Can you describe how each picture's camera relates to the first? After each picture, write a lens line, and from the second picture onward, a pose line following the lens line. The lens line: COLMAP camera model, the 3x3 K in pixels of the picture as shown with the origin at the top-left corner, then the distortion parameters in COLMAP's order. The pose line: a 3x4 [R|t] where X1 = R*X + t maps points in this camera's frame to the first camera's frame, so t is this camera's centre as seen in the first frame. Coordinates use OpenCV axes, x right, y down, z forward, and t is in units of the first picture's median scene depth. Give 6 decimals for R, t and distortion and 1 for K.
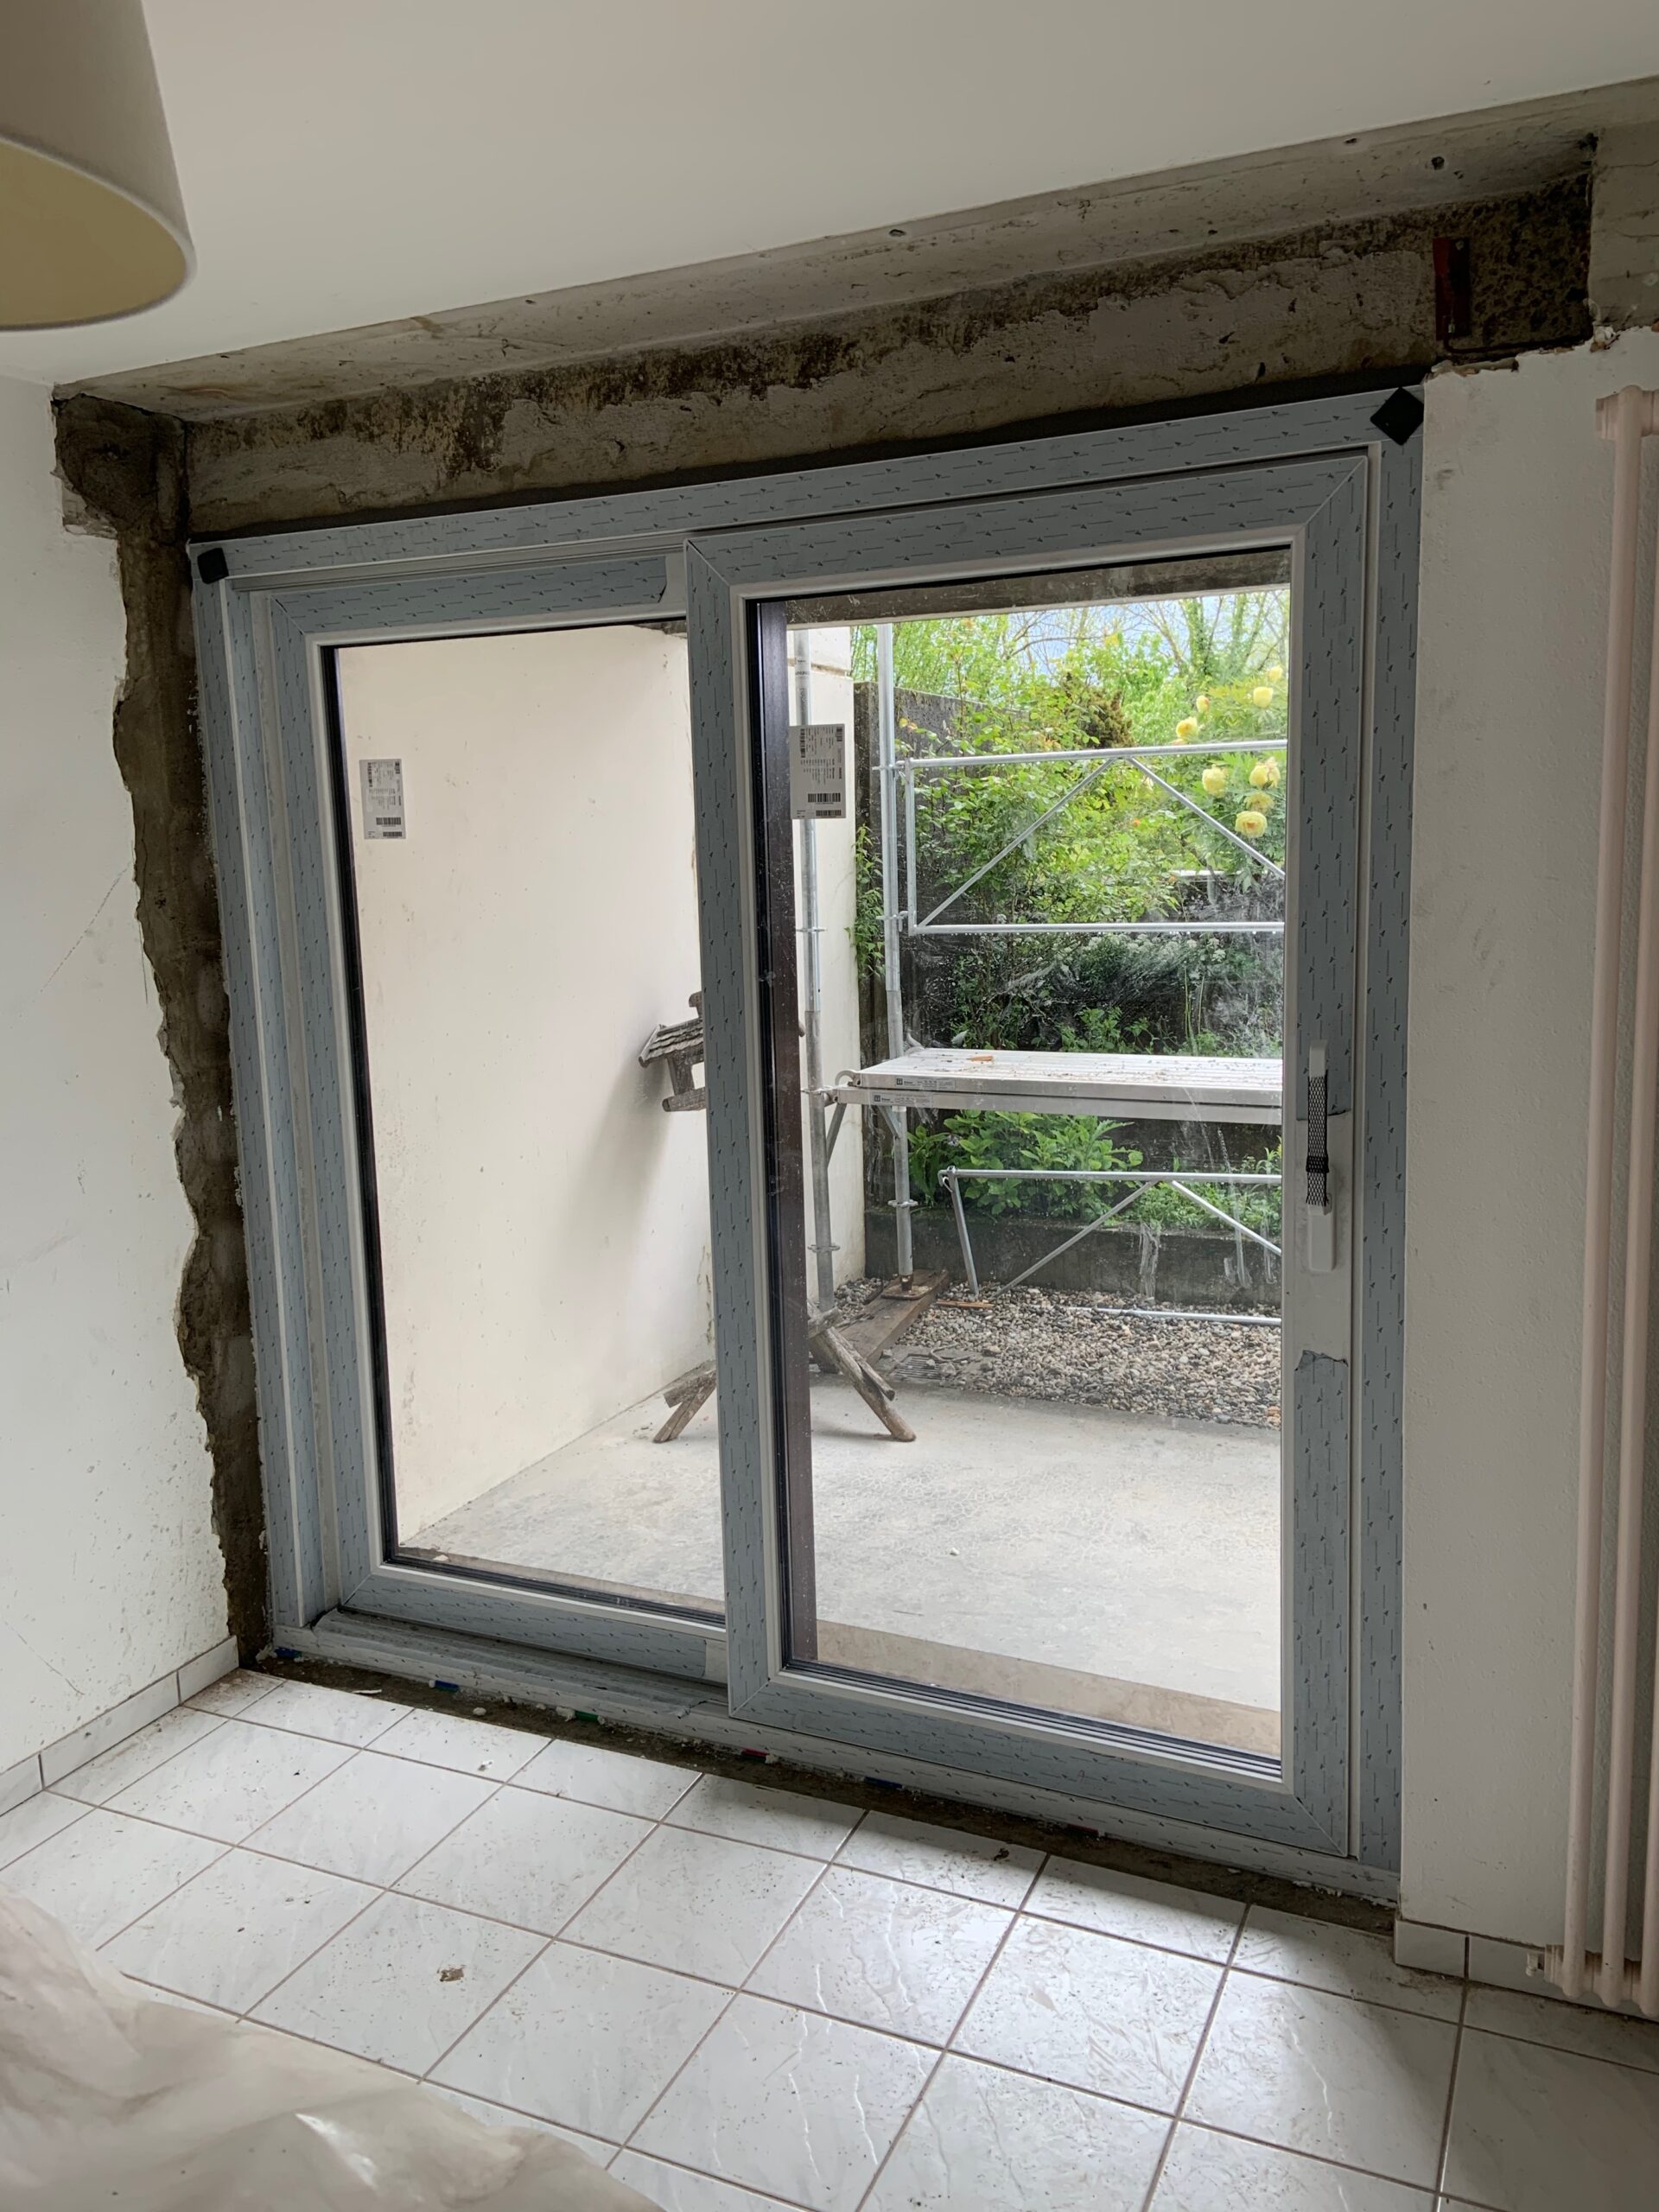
lens RADIAL K [[1662.1, 0, 829.5], [0, 1662.1, 1106.0], [0, 0, 1]] dist [0.094907, -0.110097]
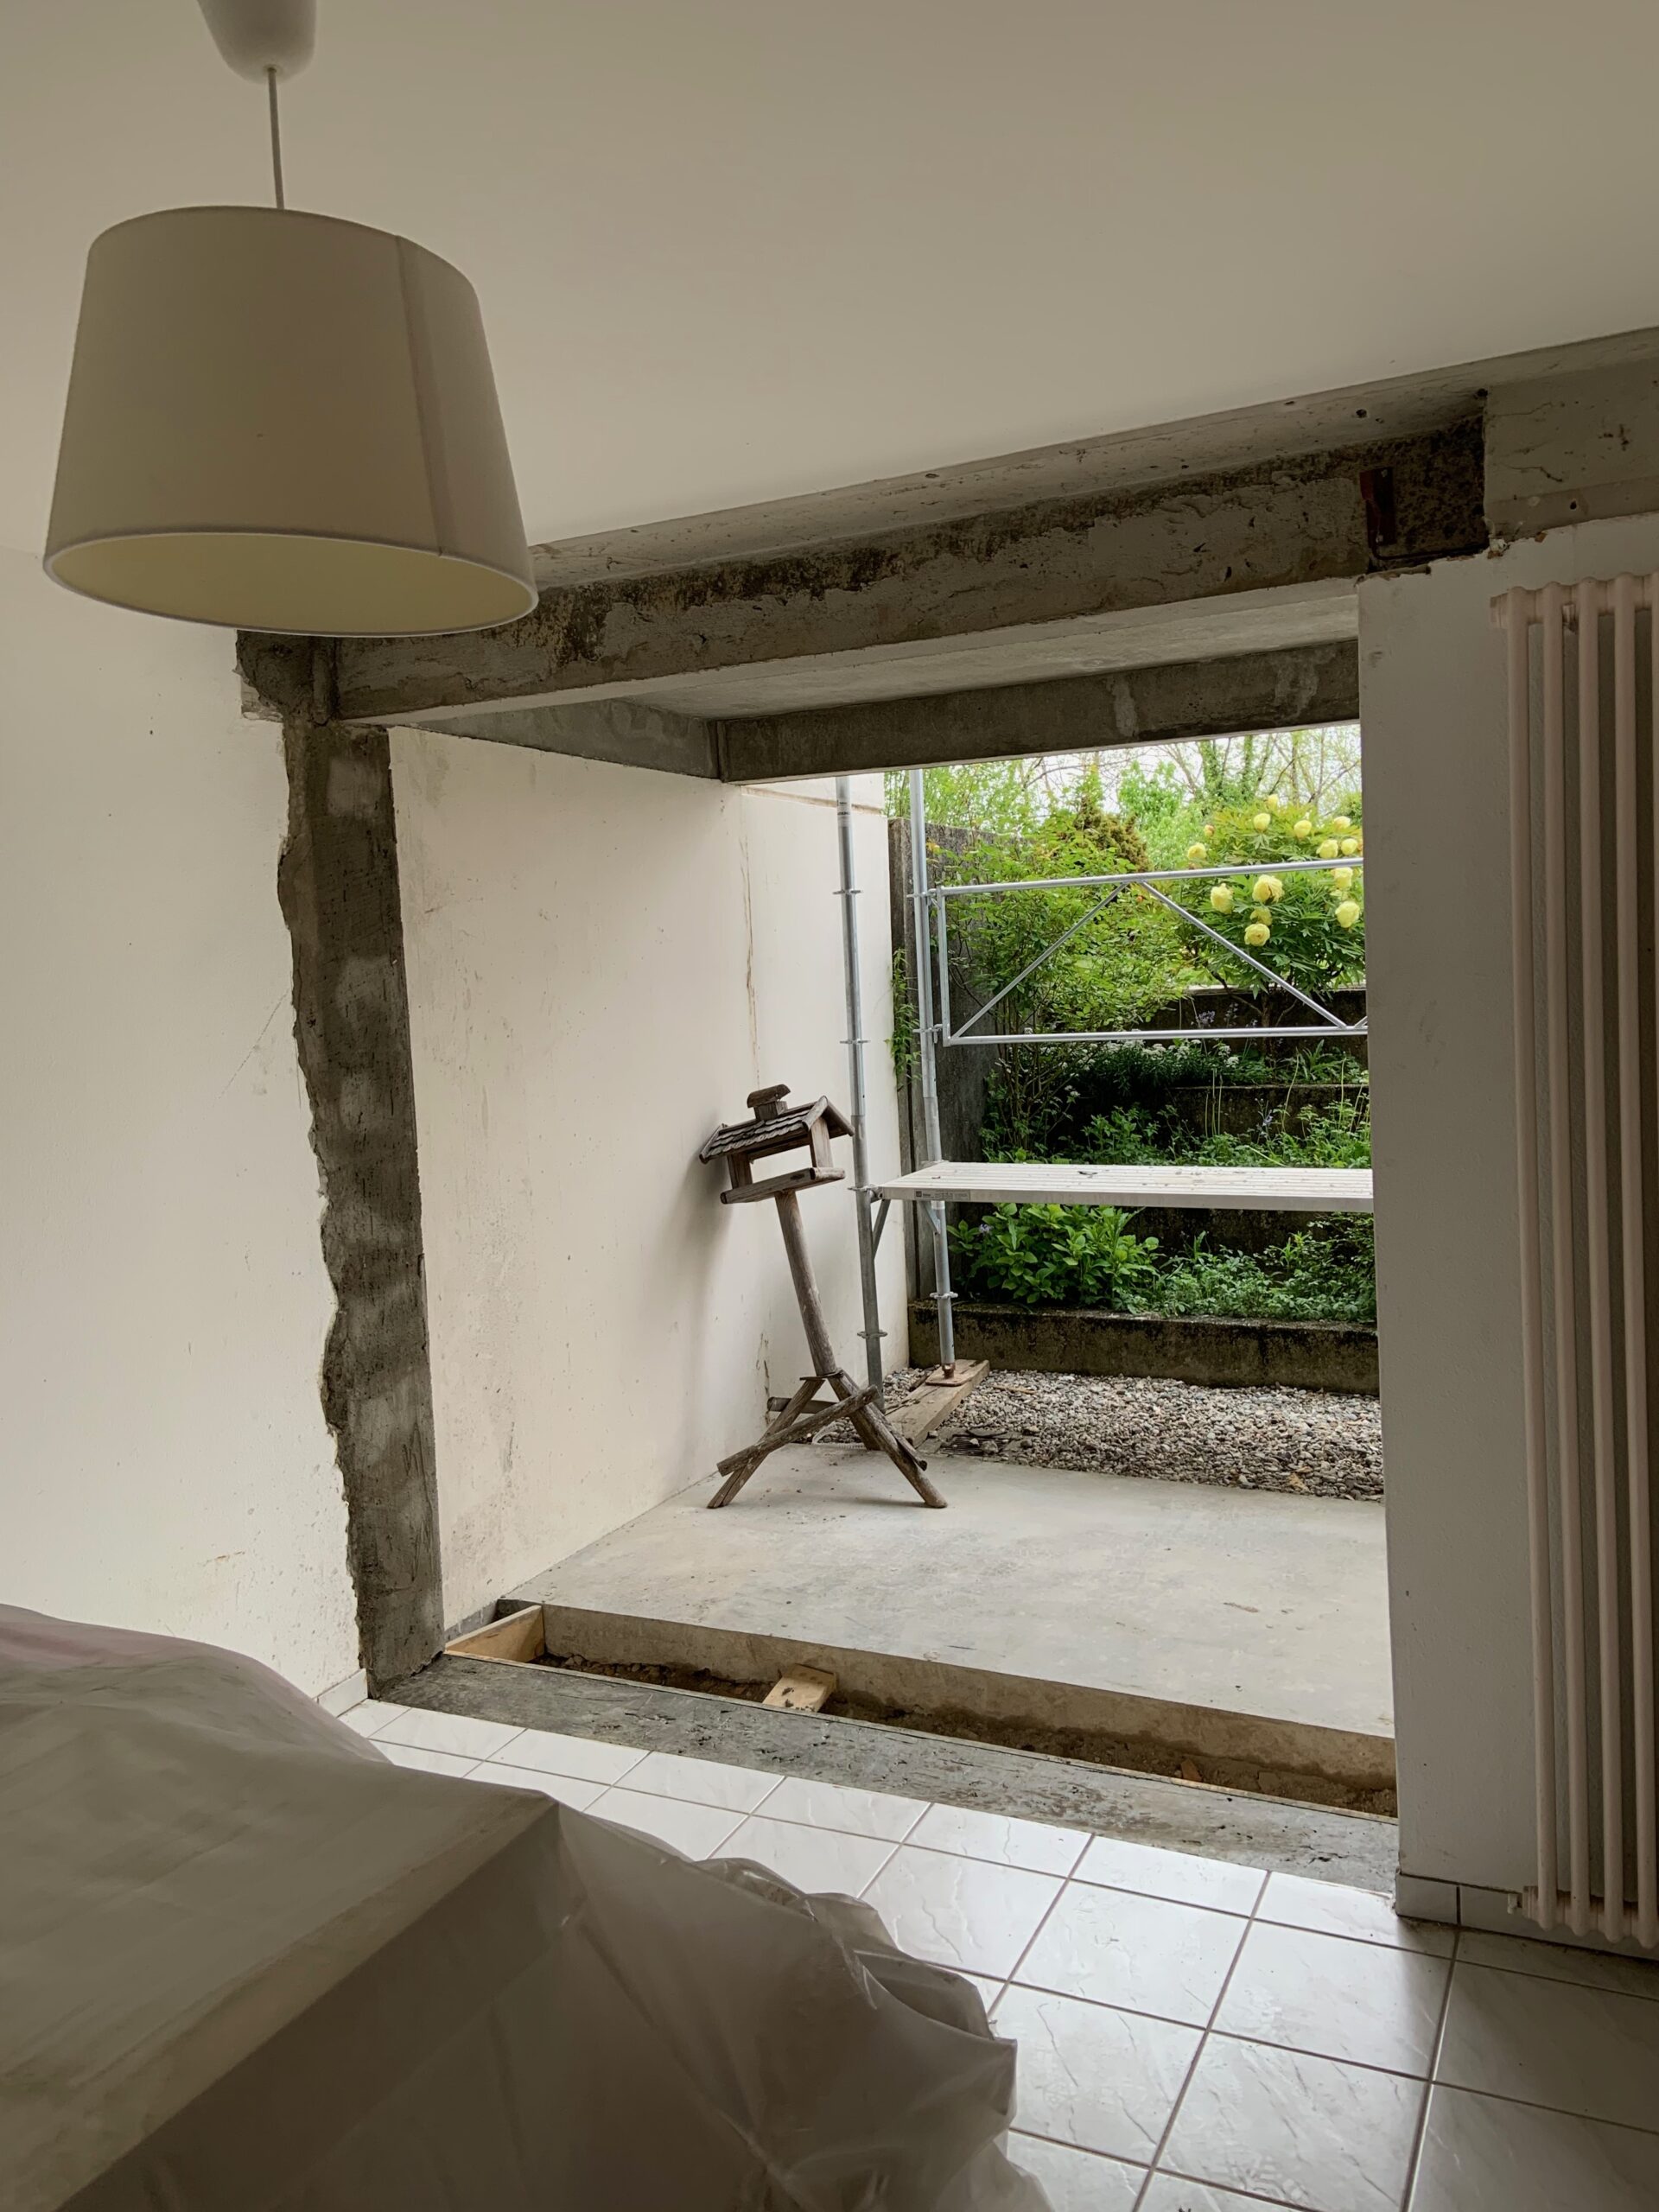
lens RADIAL K [[1662.1, 0, 829.5], [0, 1662.1, 1106.0], [0, 0, 1]] dist [0.094907, -0.110097]
pose [[0.999675, -0.018647, -0.017355, -0.018668], [0.017312, 0.997101, -0.074096, 0.033281], [0.018687, 0.073772, 0.997100, -0.171966]]
